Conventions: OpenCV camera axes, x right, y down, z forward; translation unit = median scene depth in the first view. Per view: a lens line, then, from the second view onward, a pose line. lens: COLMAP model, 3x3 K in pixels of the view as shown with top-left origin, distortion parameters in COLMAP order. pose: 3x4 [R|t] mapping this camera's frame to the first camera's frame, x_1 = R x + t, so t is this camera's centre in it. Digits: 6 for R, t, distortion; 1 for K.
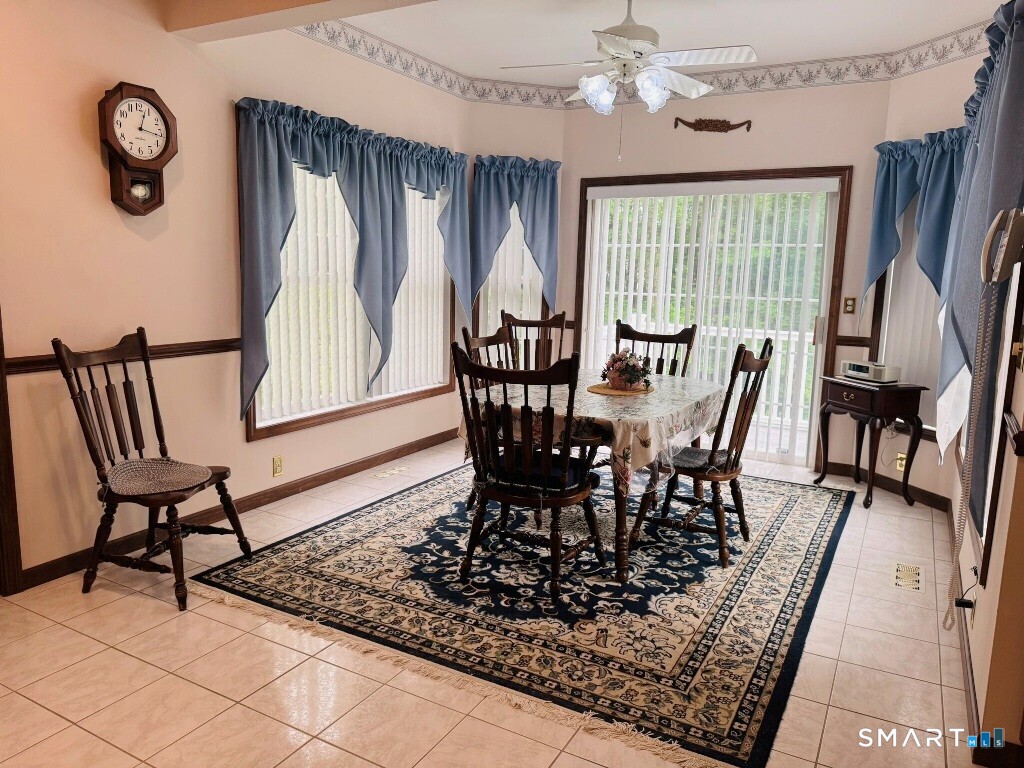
lens RADIAL K [[710.2, 0, 510.7], [0, 710.2, 386.4], [0, 0, 1]] dist [0.017441, -0.018631]
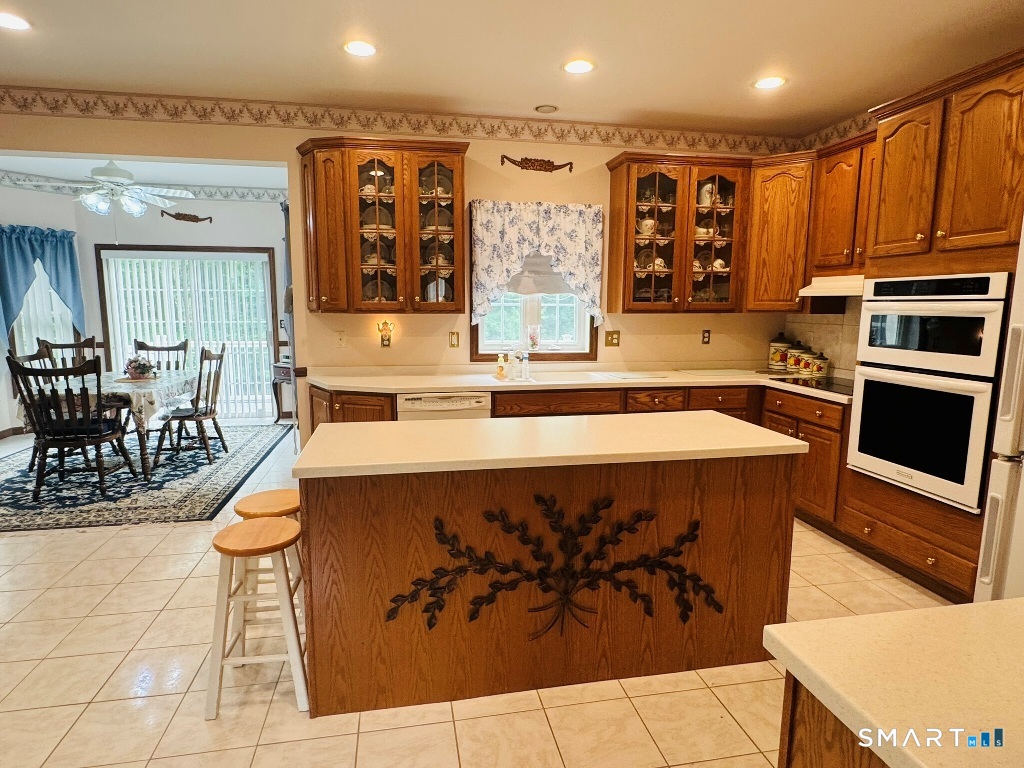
lens RADIAL K [[565.9, 0, 494.5], [0, 565.9, 389.6], [0, 0, 1]] dist [0.007294, -0.000944]
pose [[0.779544, -0.112155, 0.616224, -0.019665], [0.112903, 0.992884, 0.037884, 0.084189], [-0.616087, 0.040041, 0.786660, -0.669291]]
